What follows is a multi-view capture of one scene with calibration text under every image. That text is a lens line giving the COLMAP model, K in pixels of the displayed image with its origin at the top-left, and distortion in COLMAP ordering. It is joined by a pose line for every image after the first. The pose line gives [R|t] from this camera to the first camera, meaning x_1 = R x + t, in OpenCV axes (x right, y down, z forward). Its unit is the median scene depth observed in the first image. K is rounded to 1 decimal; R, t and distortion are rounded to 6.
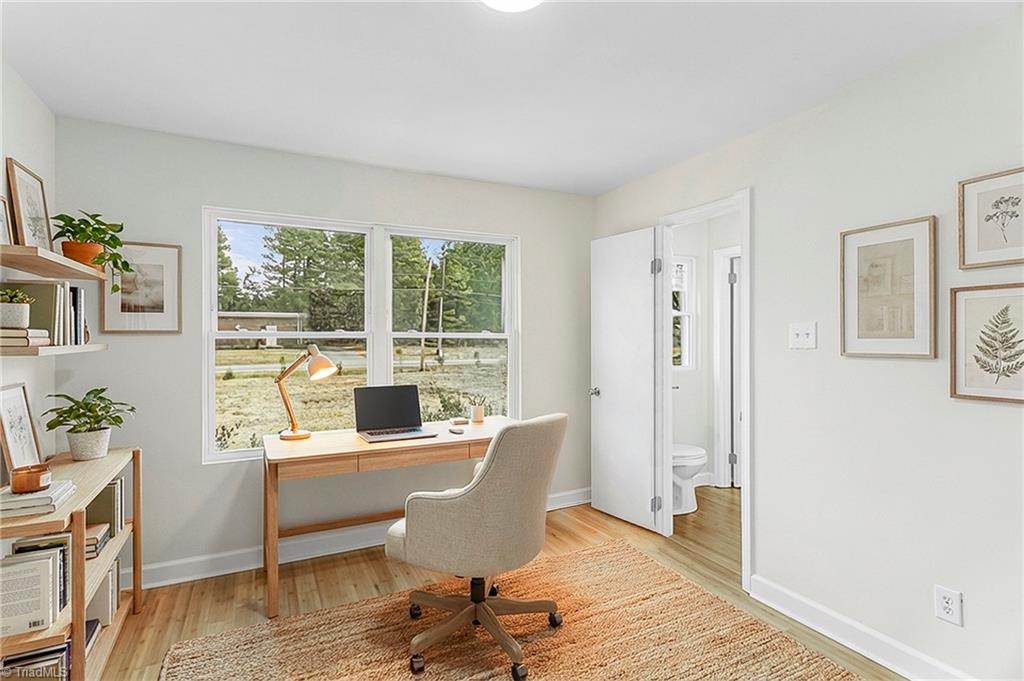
lens RADIAL K [[474.8, 0, 509.4], [0, 474.8, 336.0], [0, 0, 1]] dist [0.001136, 0.000038]
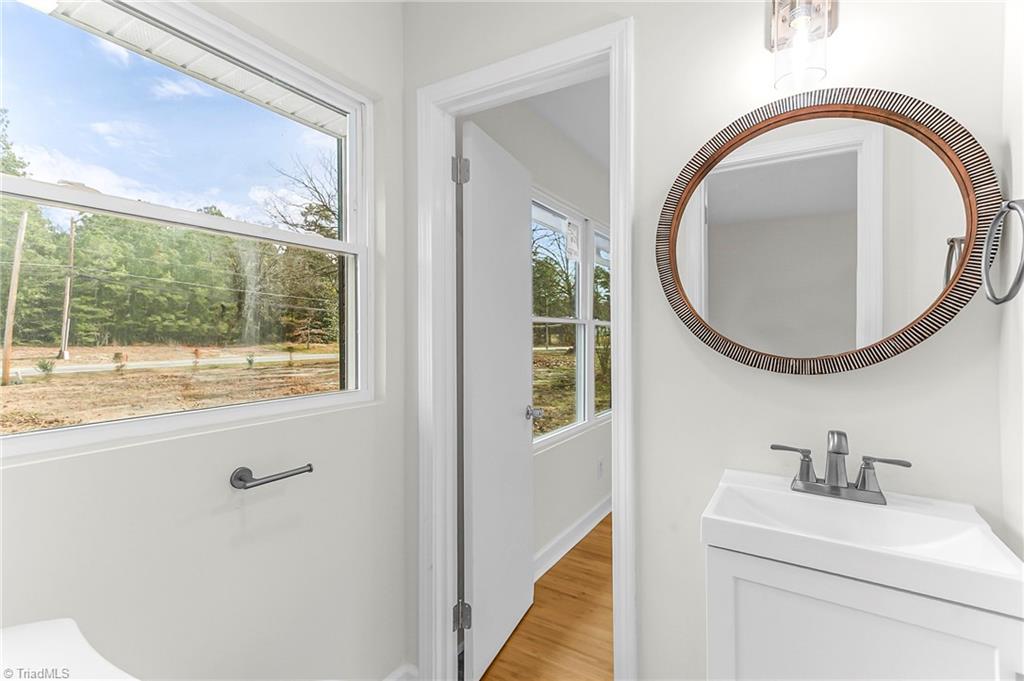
lens RADIAL K [[474.8, 0, 509.4], [0, 474.8, 336.0], [0, 0, 1]] dist [0.001136, 0.000038]
pose [[0.834224, -0.005469, 0.551399, 0.277273], [0.000966, 0.999964, 0.008456, 0.019309], [-0.551425, -0.006521, 0.834199, 0.632567]]
